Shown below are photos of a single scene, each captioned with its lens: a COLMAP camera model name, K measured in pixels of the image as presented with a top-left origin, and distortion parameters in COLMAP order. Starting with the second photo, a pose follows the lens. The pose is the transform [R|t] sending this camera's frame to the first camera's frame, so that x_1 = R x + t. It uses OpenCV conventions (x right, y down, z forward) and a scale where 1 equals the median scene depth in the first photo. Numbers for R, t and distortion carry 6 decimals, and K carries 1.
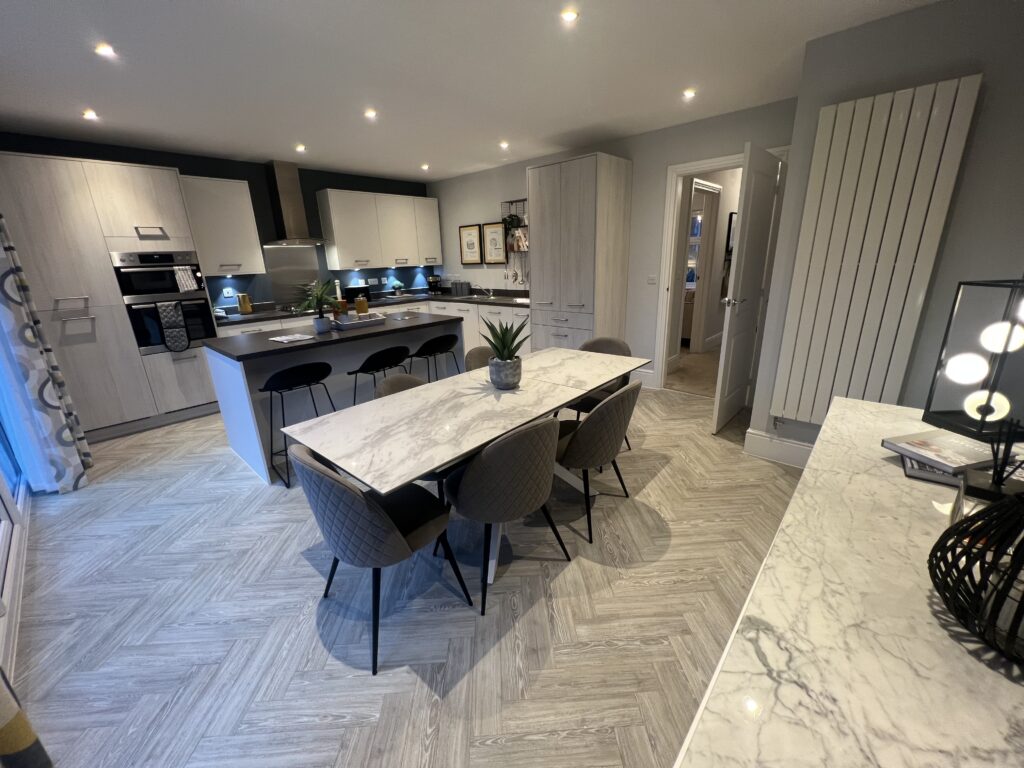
lens RADIAL K [[410.7, 0, 512.0], [0, 410.7, 384.0], [0, 0, 1]] dist [-0.003681, -0.000453]
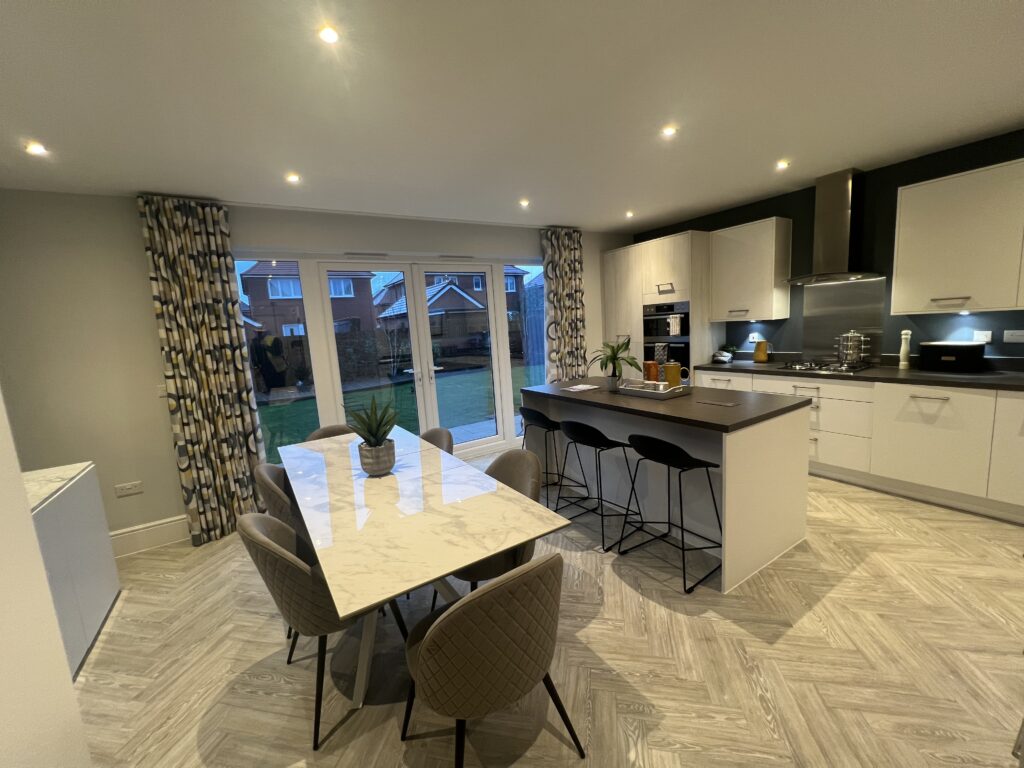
lens RADIAL K [[410.7, 0, 512.0], [0, 410.7, 384.0], [0, 0, 1]] dist [-0.003681, -0.000453]
pose [[-0.268723, 0.188654, -0.944562, 0.448454], [-0.214743, 0.944217, 0.249678, -0.286743], [0.938975, 0.269932, -0.213220, 0.848214]]
